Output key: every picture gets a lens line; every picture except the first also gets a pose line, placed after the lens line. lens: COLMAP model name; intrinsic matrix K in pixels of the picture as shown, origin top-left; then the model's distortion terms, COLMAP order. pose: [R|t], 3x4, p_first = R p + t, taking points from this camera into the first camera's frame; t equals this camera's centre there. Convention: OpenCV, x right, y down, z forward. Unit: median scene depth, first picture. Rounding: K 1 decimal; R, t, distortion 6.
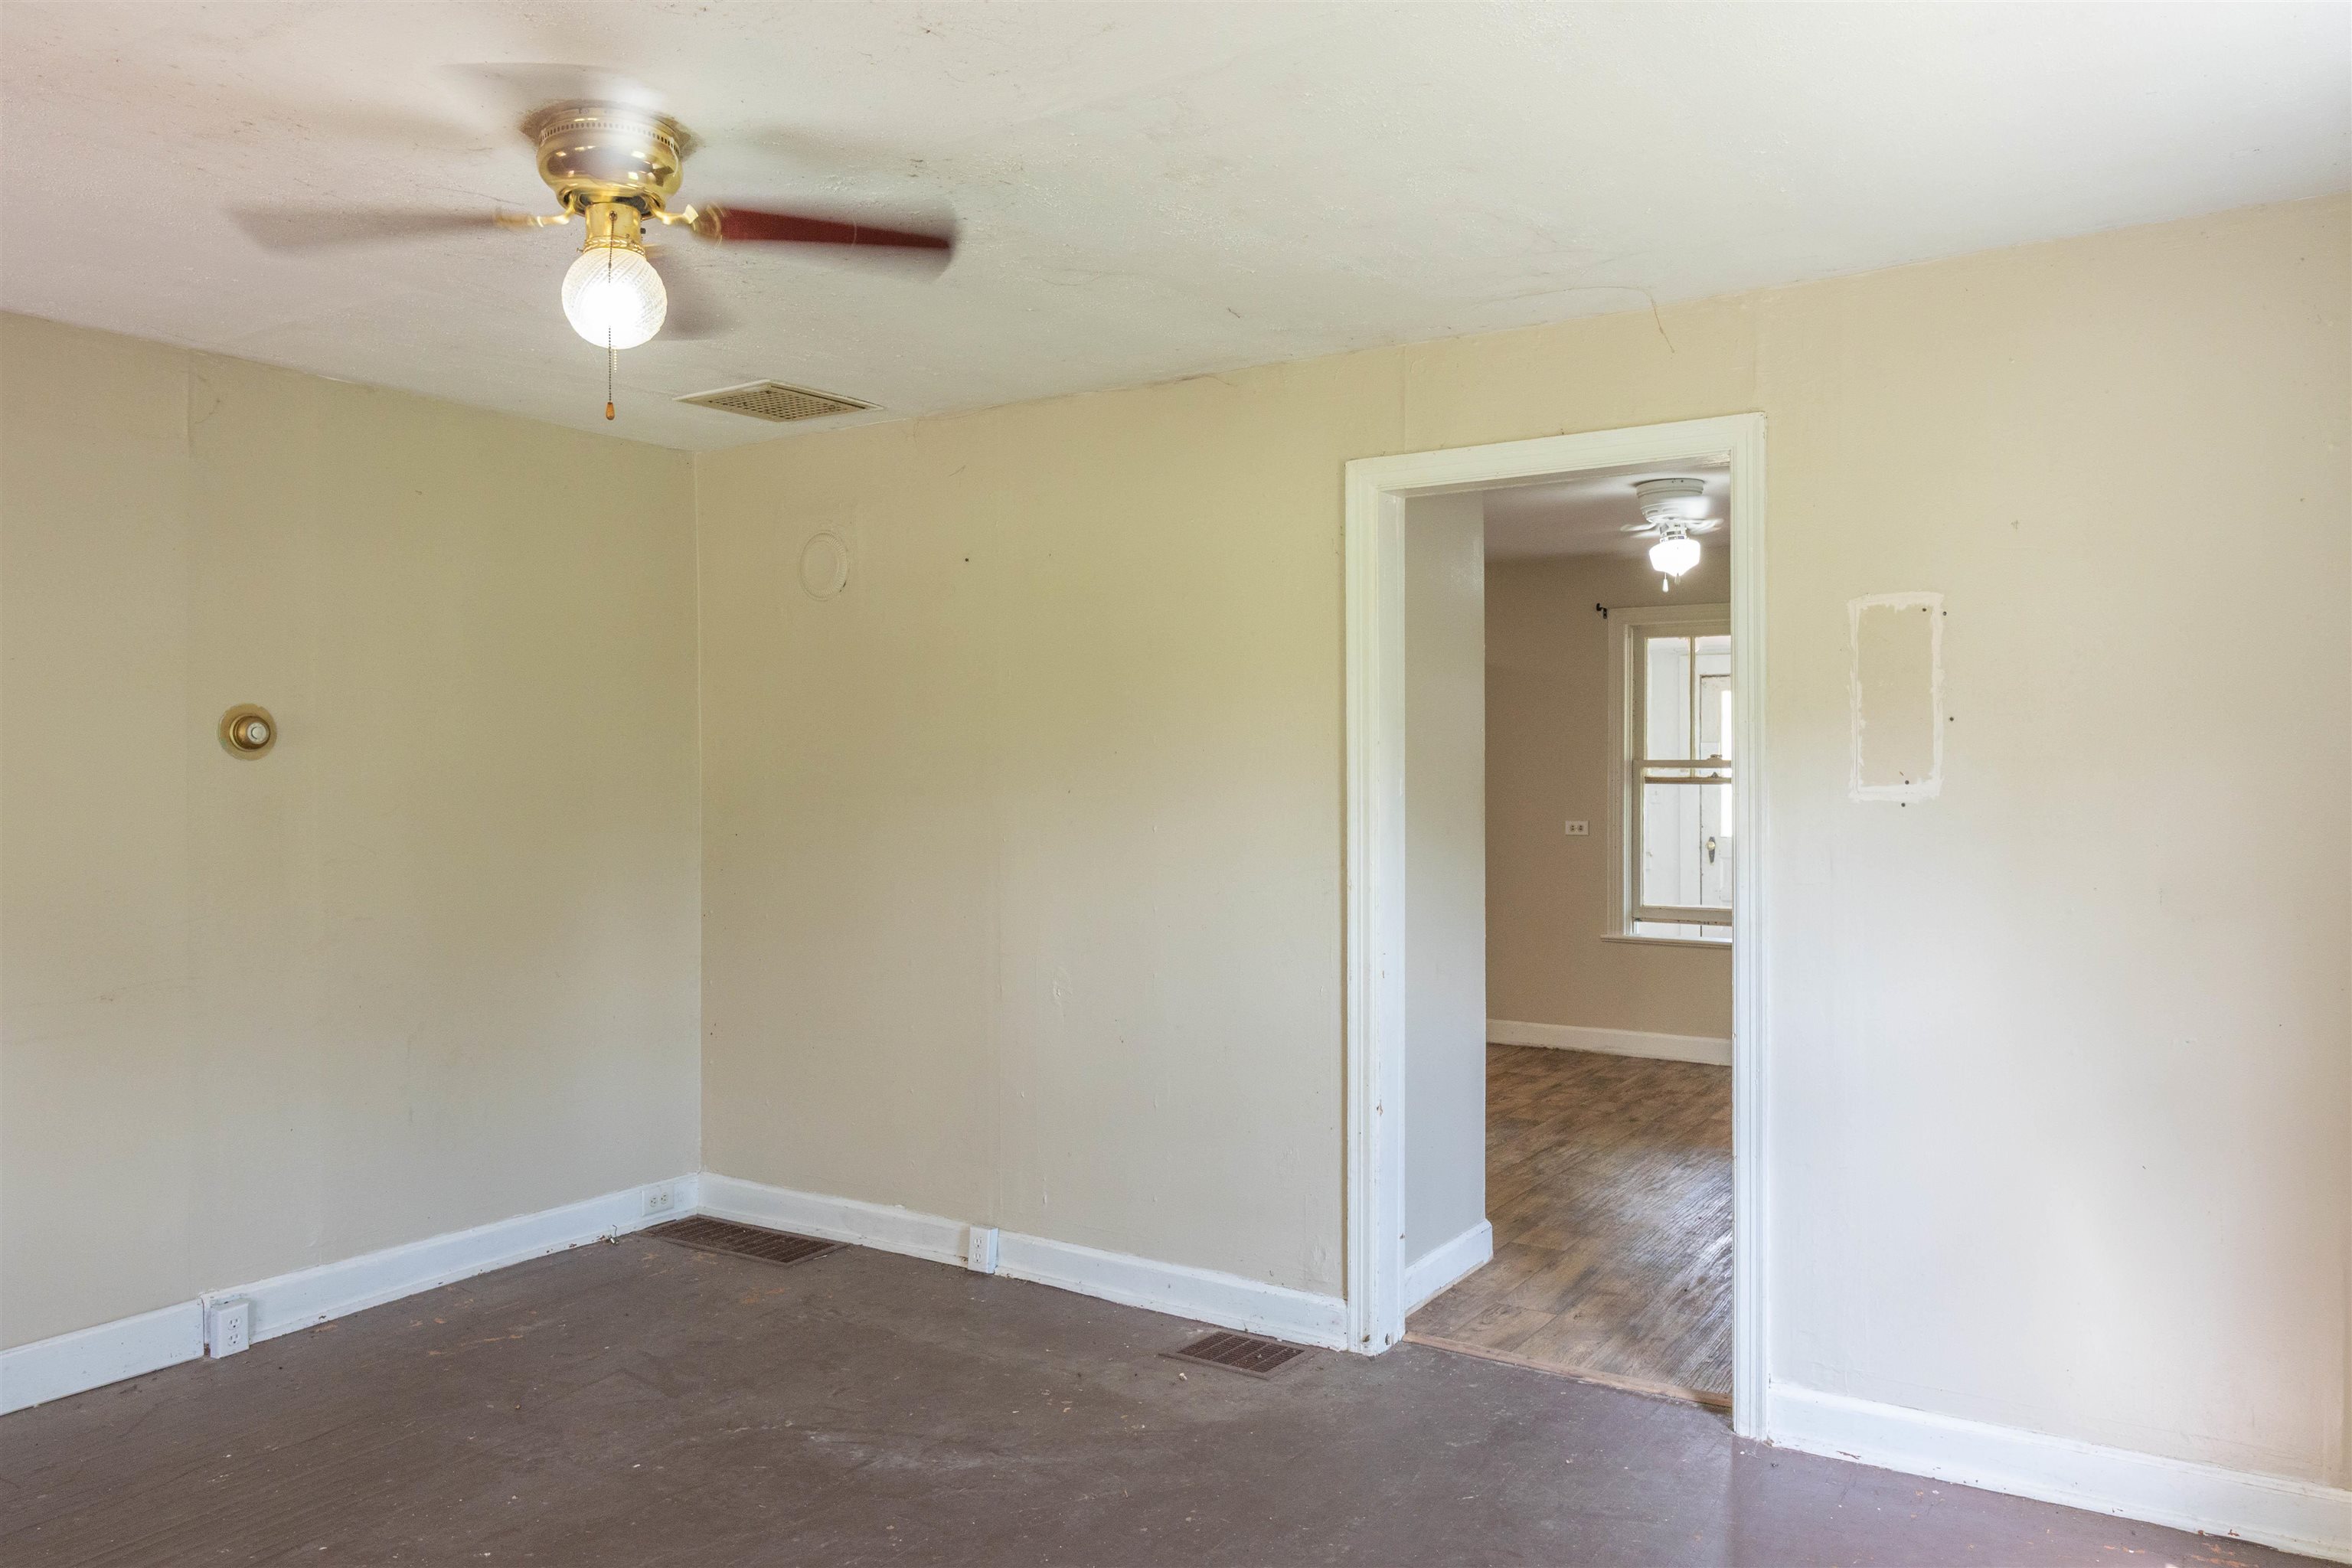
lens RADIAL K [[1640.0, 0, 1176.0], [0, 1640.0, 784.0], [0, 0, 1]] dist [0.004197, 0.001498]
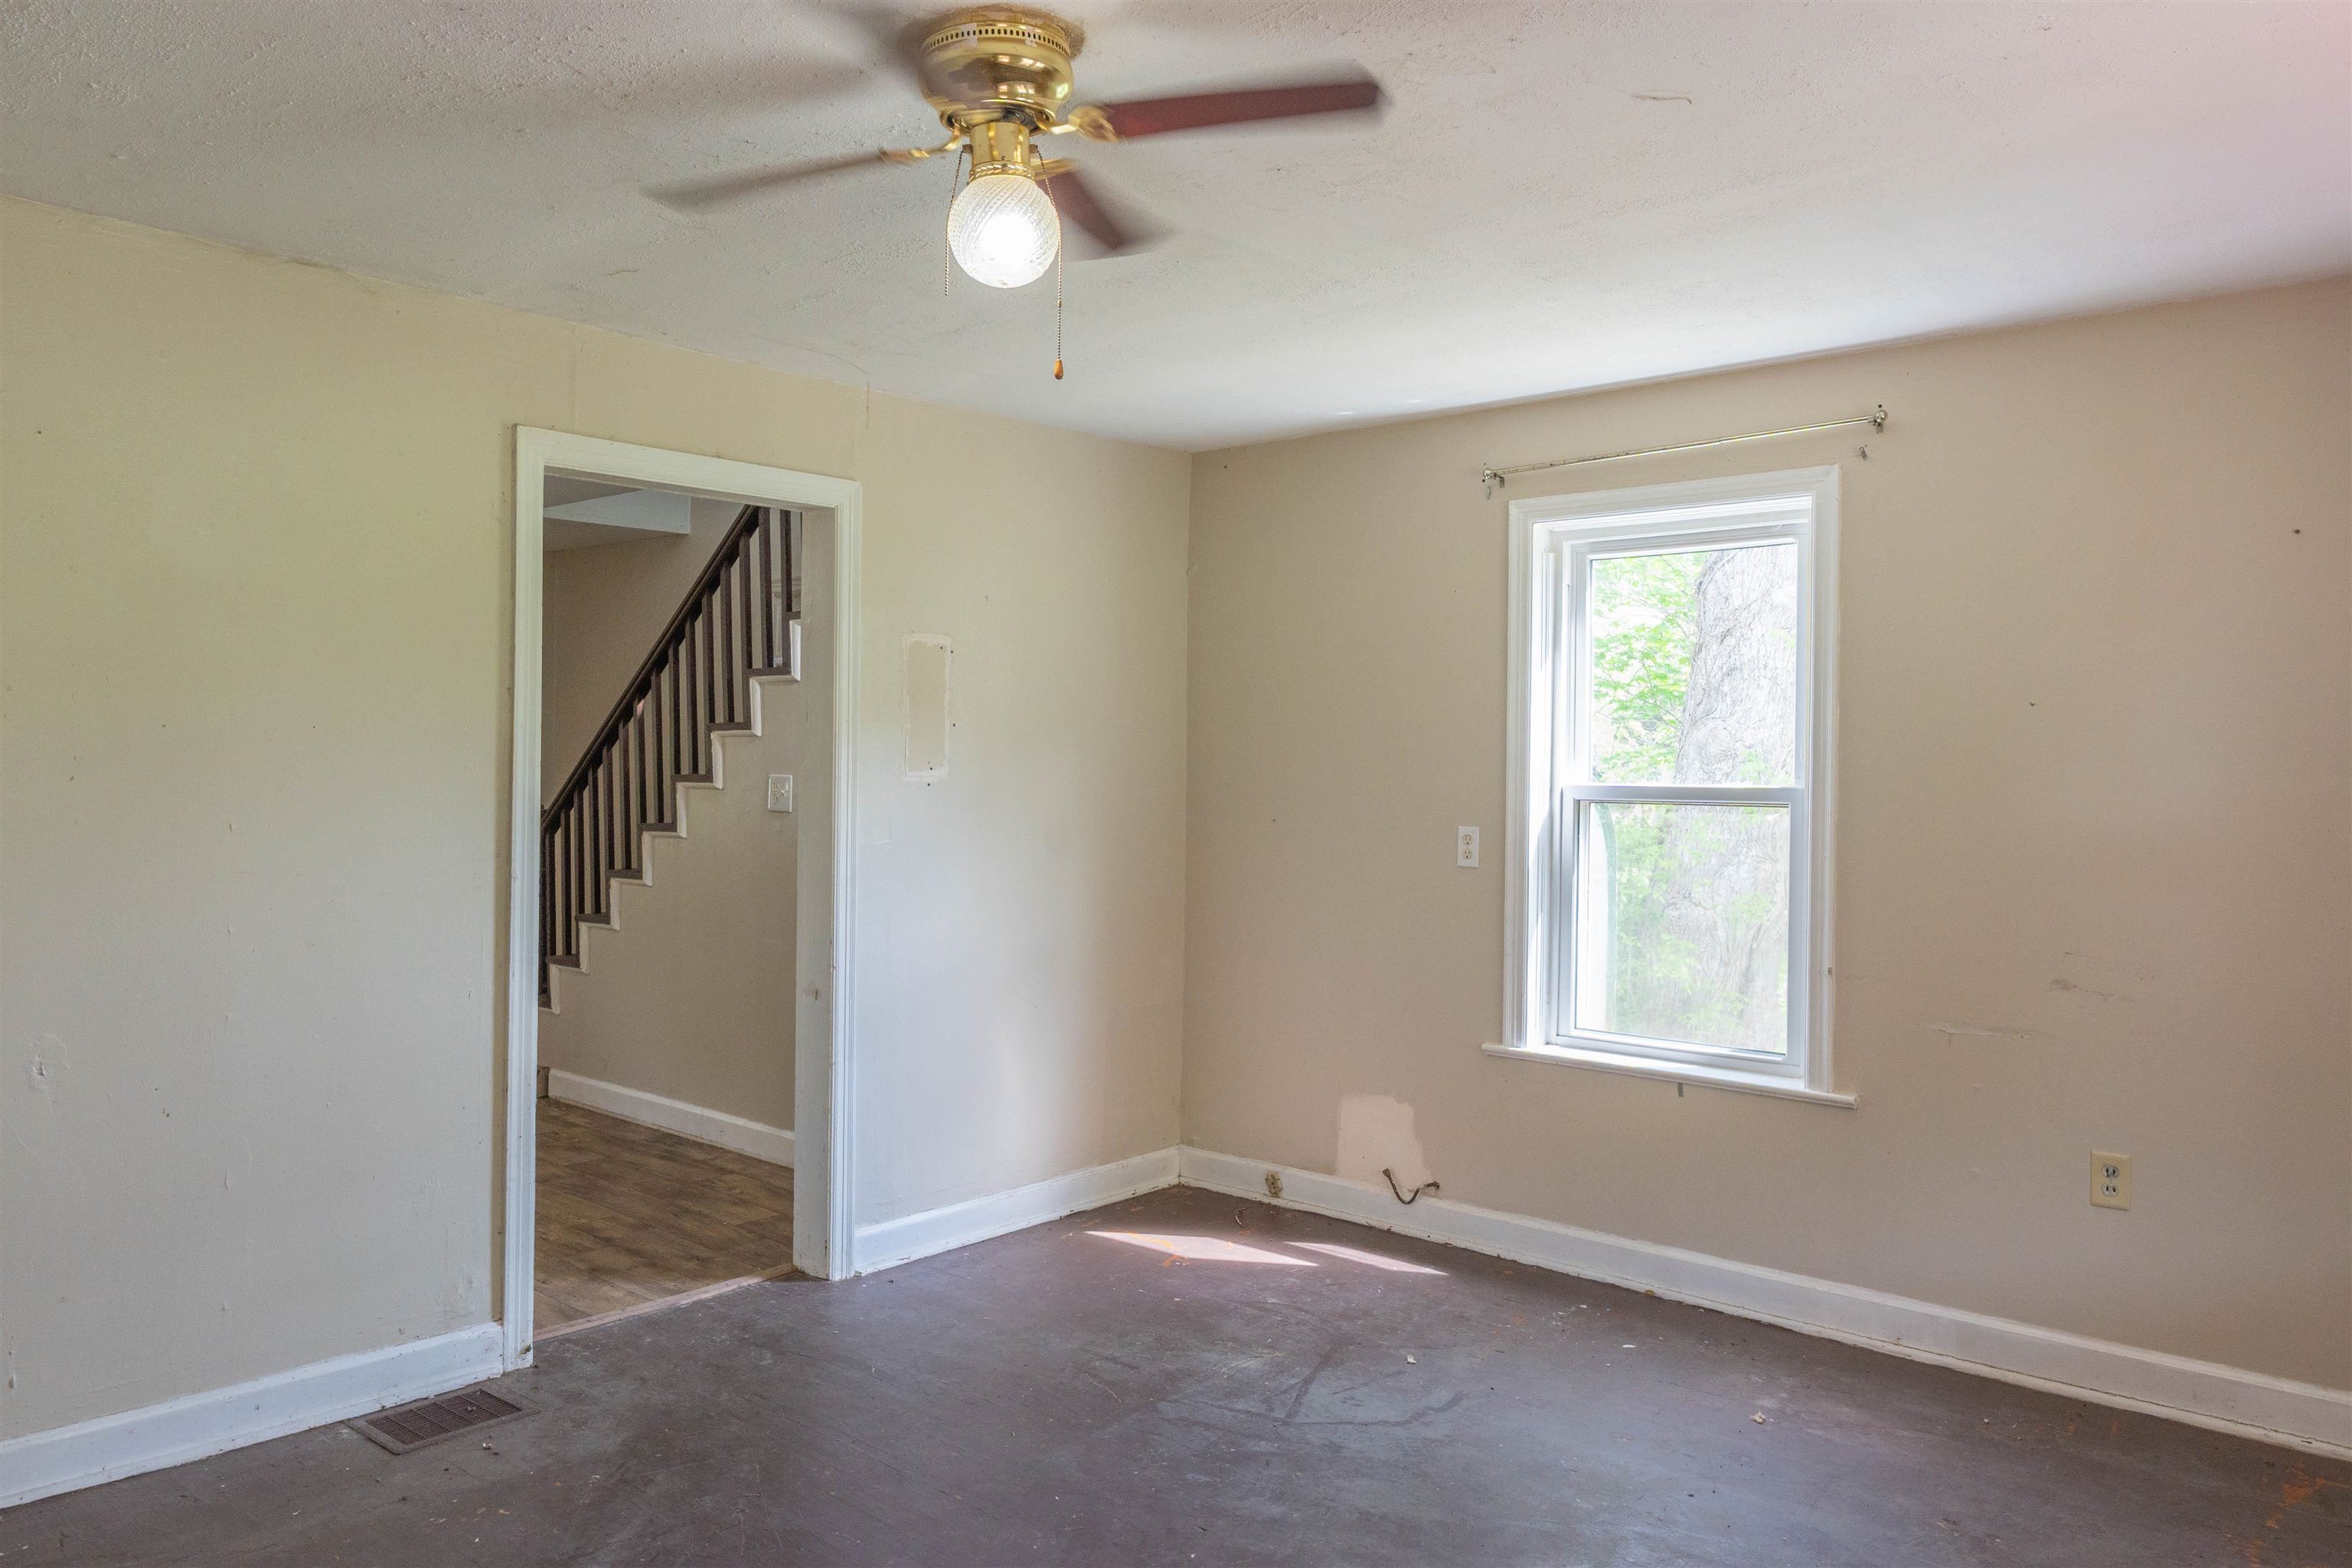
lens RADIAL K [[1662.4, 0, 1169.1], [0, 1662.4, 770.8], [0, 0, 1]] dist [-0.004222, -0.003745]
pose [[0.142709, -0.001678, 0.989763, -0.836509], [-0.006176, 0.999978, 0.002586, -0.003659], [-0.989745, -0.006482, 0.142696, 0.526813]]
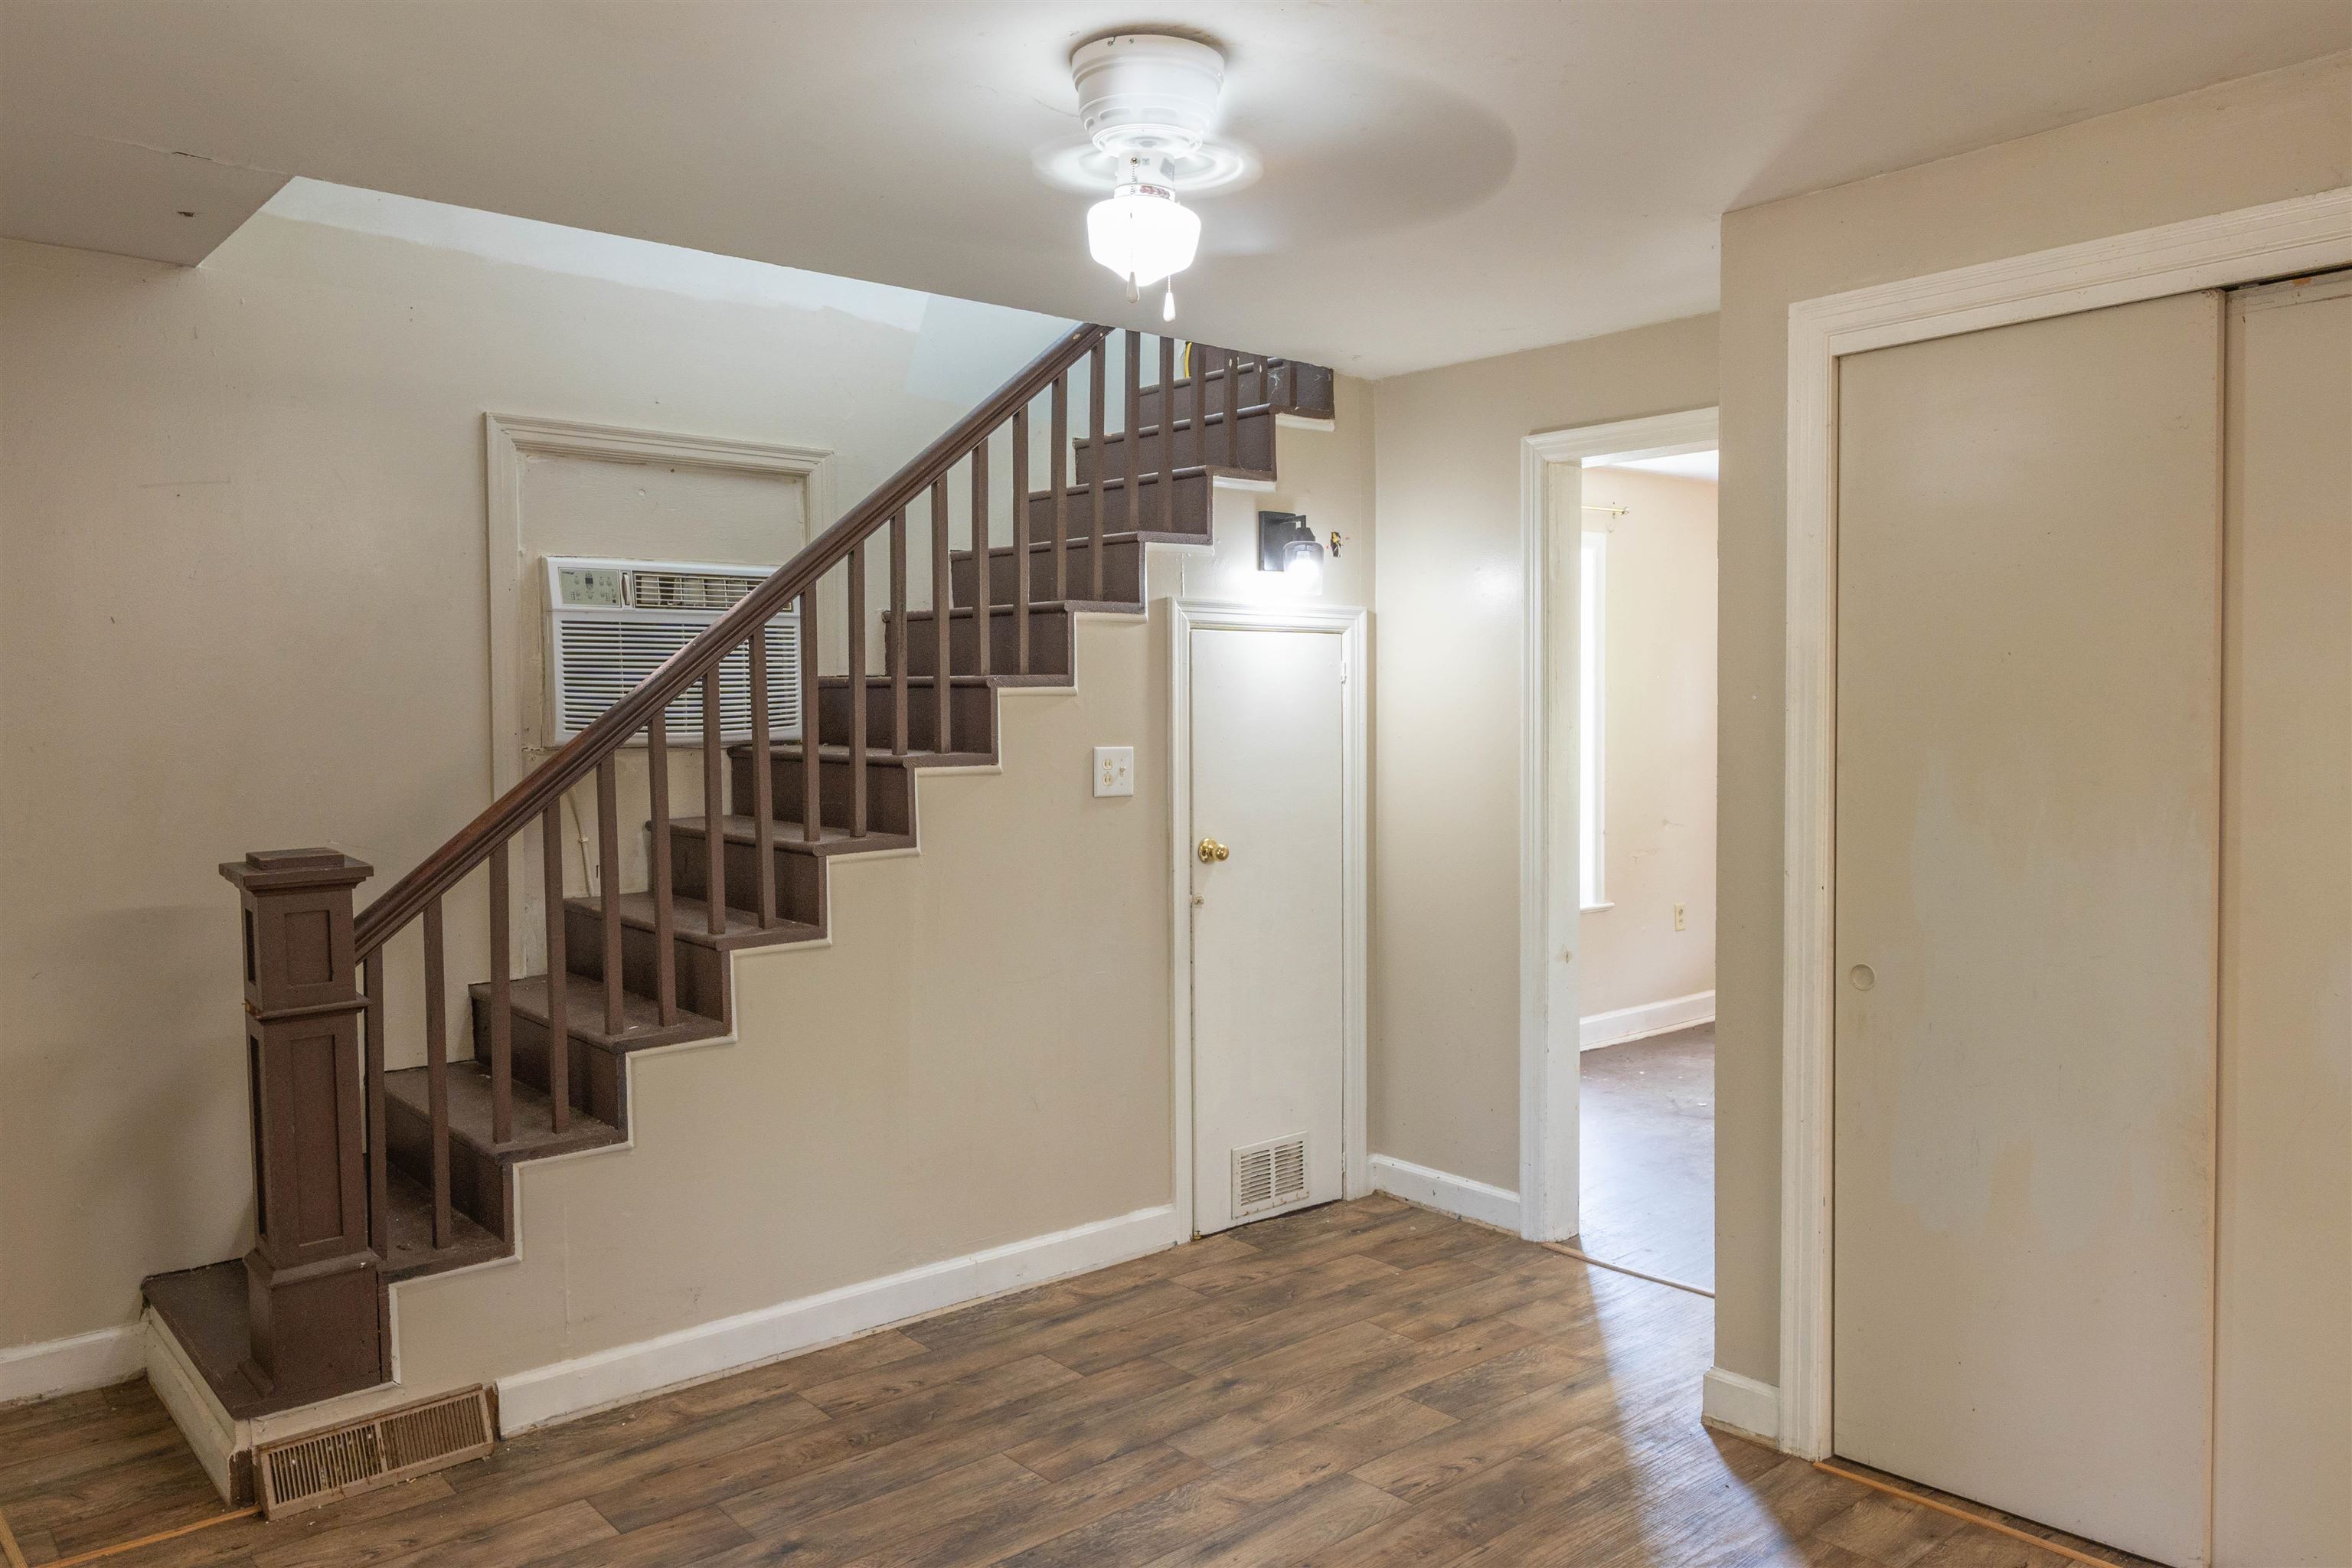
lens RADIAL K [[1662.4, 0, 1169.1], [0, 1662.4, 770.8], [0, 0, 1]] dist [-0.004222, -0.003745]
pose [[-0.960216, 0.003818, 0.279232, 0.267067], [0.016426, 0.998948, 0.042826, -0.027859], [-0.278774, 0.045709, -0.959268, 2.184998]]
